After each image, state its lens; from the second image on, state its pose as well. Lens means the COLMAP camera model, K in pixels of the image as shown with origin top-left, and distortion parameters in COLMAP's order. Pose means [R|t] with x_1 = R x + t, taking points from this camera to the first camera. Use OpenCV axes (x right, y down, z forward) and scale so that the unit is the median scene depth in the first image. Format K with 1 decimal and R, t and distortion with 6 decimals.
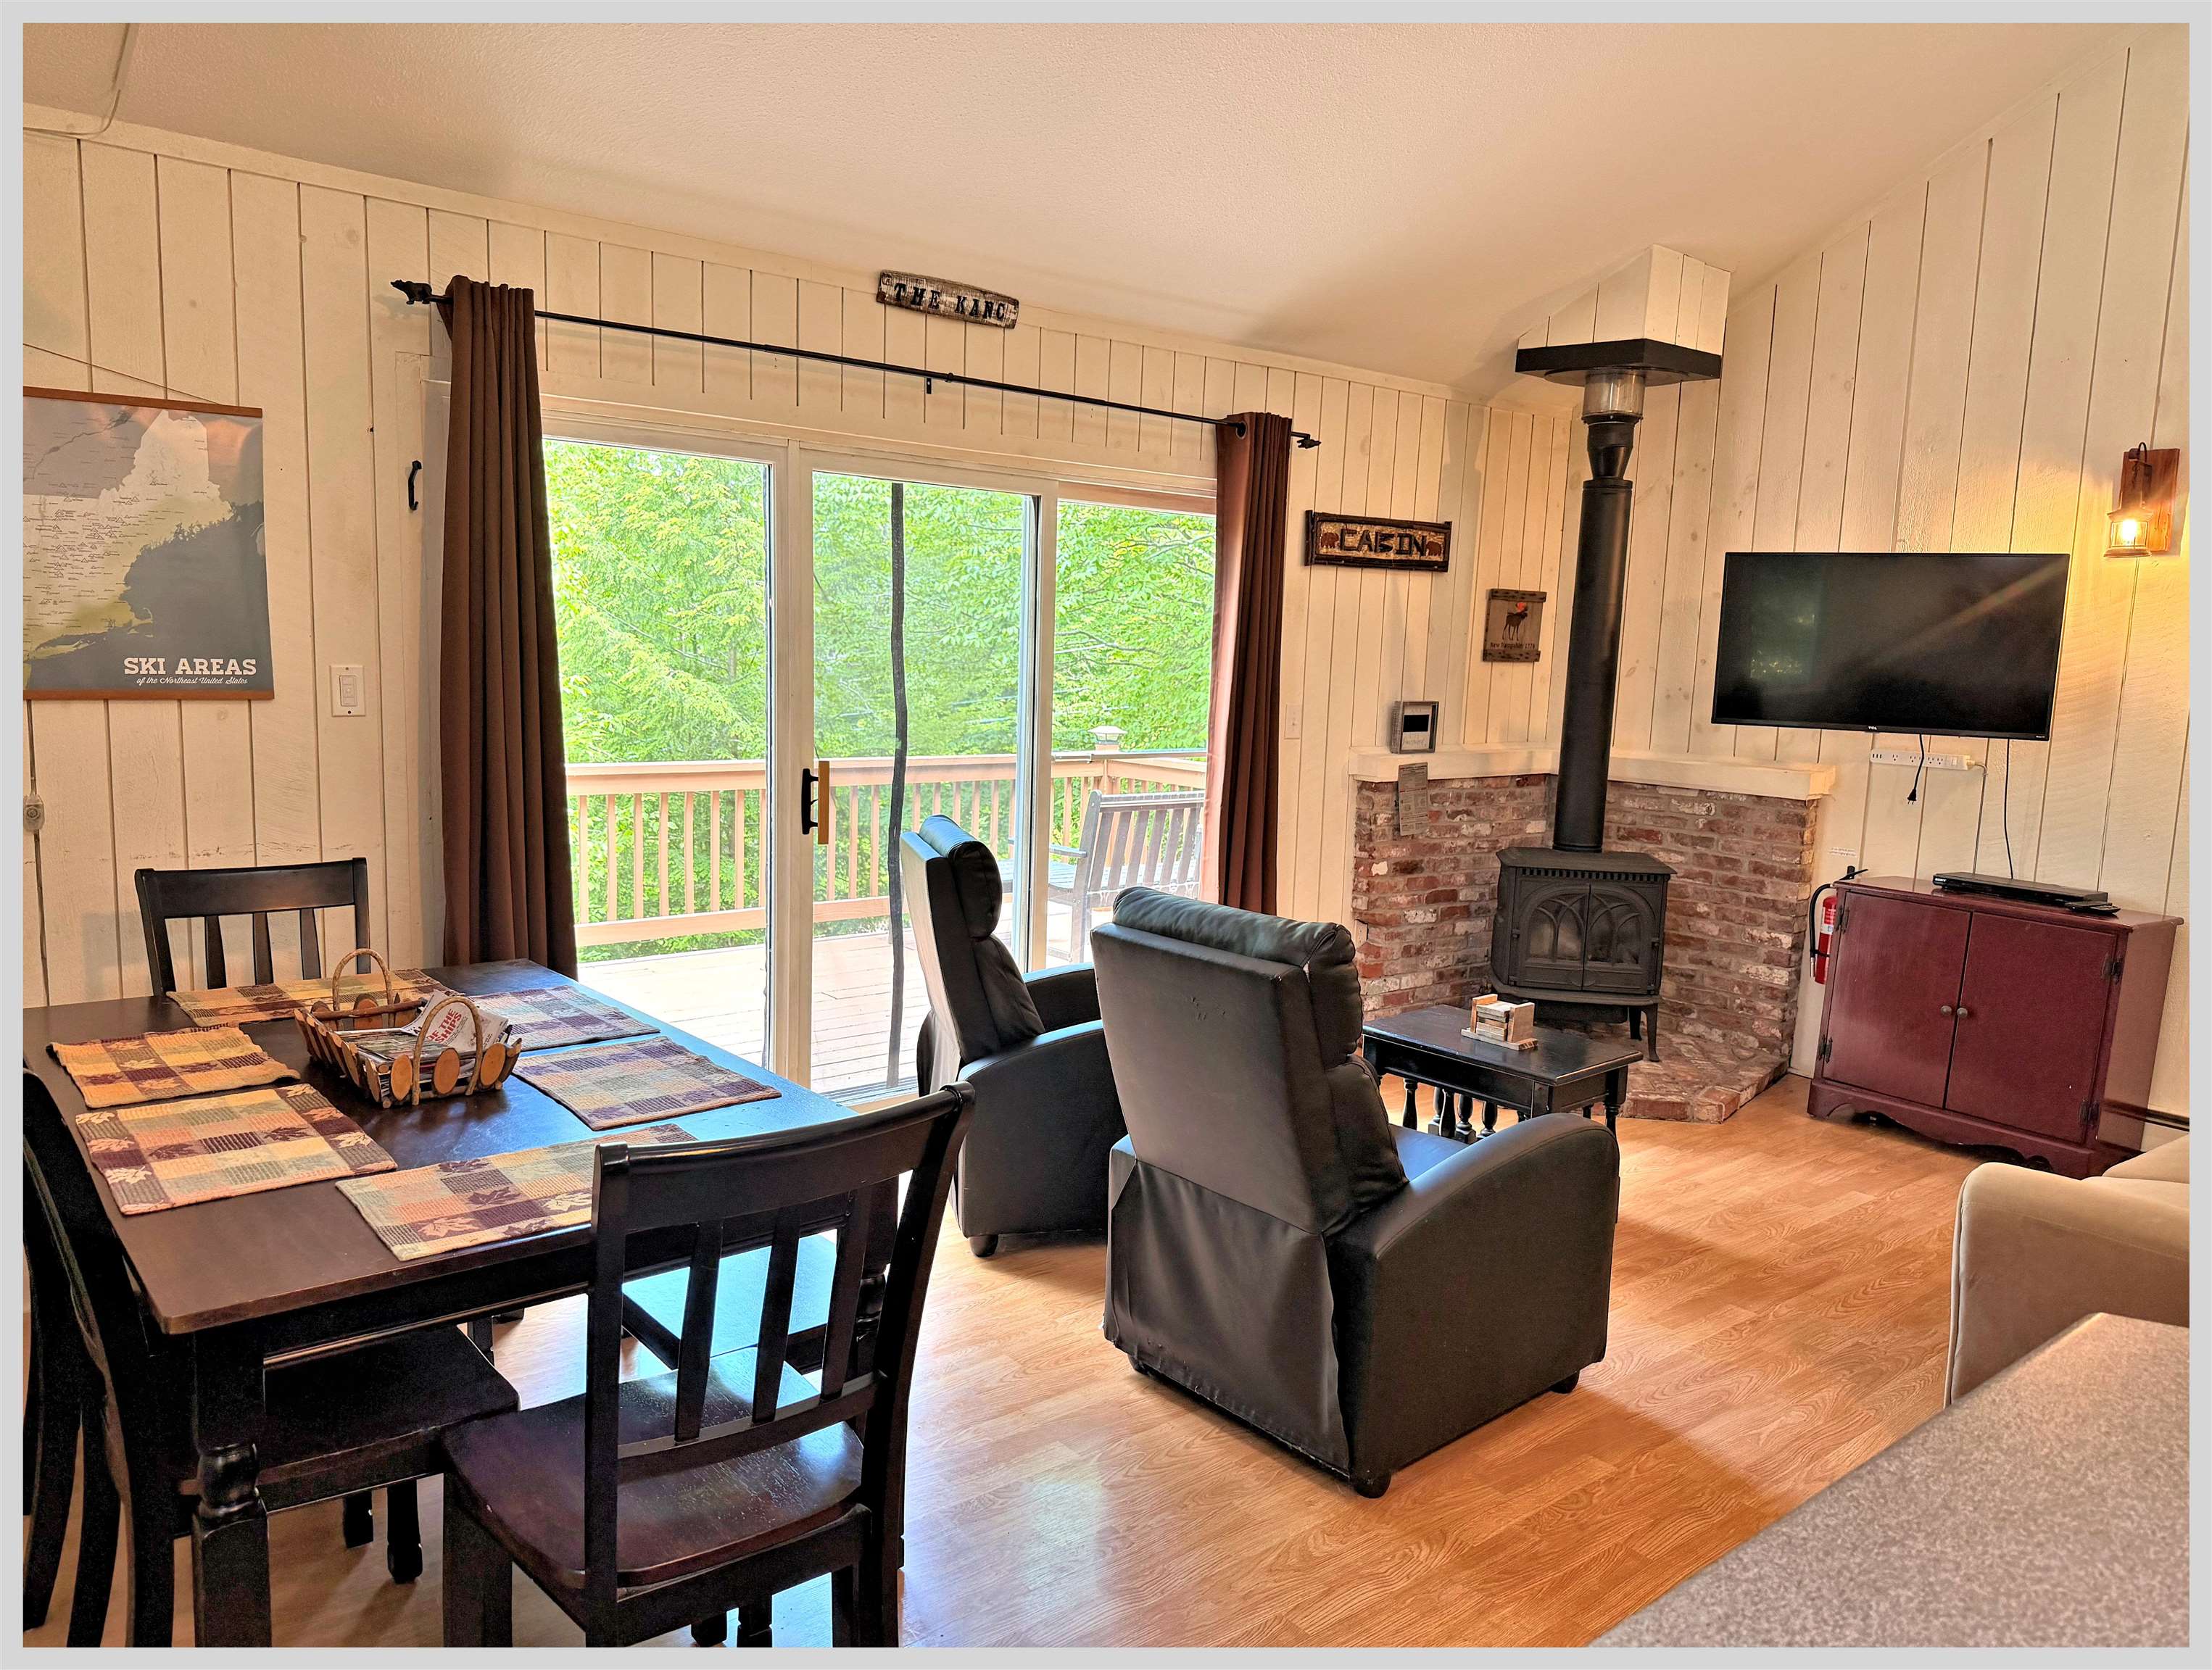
lens RADIAL K [[1561.4, 0, 1083.8], [0, 1561.4, 848.4], [0, 0, 1]] dist [0.136428, -0.216615]
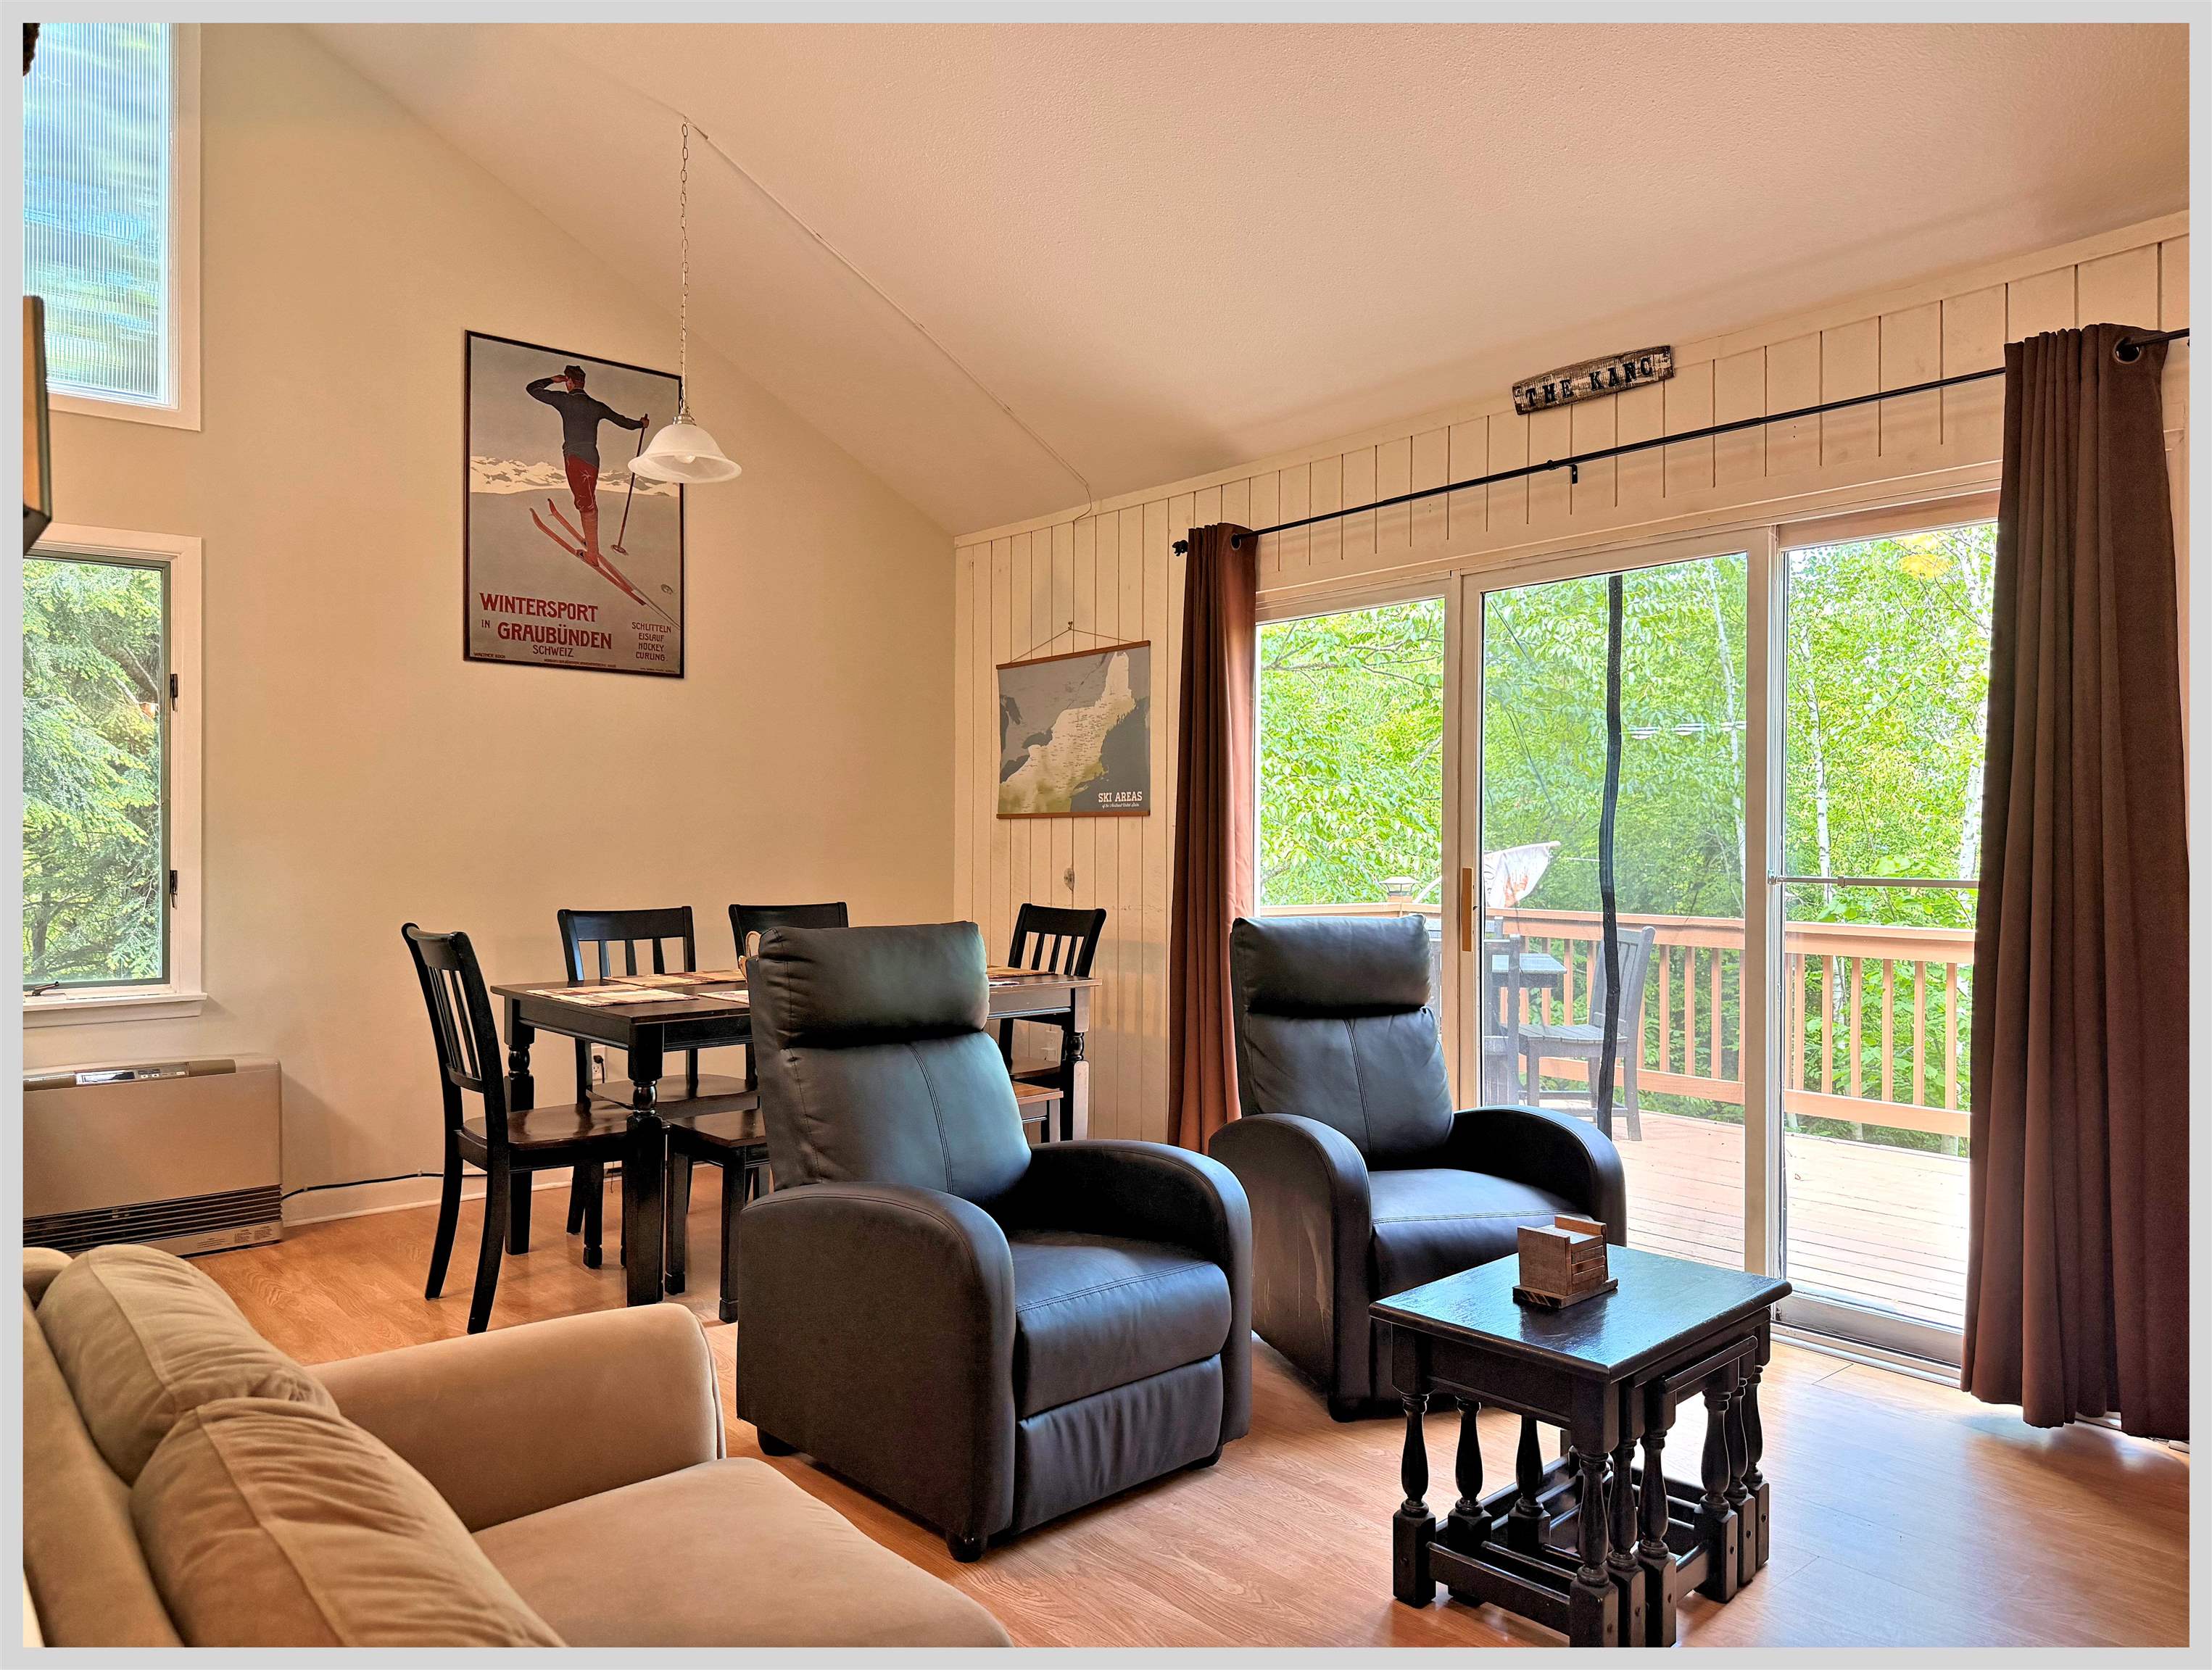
lens RADIAL K [[1512.4, 0, 1131.5], [0, 1512.4, 837.5], [0, 0, 1]] dist [0.142707, -0.240338]
pose [[0.046387, -0.034247, -0.998336, 0.728325], [-0.128838, 0.990860, -0.039977, -0.005781], [0.990580, 0.130478, 0.041551, 0.658808]]
